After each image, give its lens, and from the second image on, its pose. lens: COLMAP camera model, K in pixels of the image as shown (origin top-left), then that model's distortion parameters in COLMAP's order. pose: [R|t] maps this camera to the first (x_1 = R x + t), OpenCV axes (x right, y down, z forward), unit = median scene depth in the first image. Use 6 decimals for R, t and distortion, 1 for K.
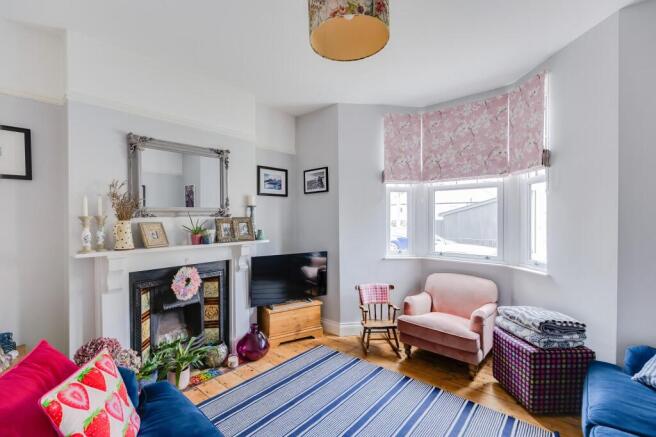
lens RADIAL K [[288.8, 0, 328.6], [0, 288.8, 218.7], [0, 0, 1]] dist [0.002099, -0.000235]
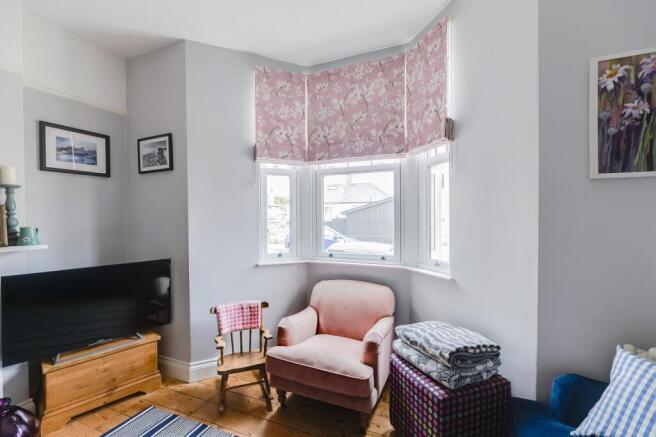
lens RADIAL K [[288.8, 0, 327.1], [0, 288.8, 218.1], [0, 0, 1]] dist [0.002099, -0.000235]
pose [[0.953503, -0.003953, 0.301358, 0.156052], [0.004281, 0.999991, -0.000430, 0.022388], [-0.301353, 0.001700, 0.953511, 0.275165]]
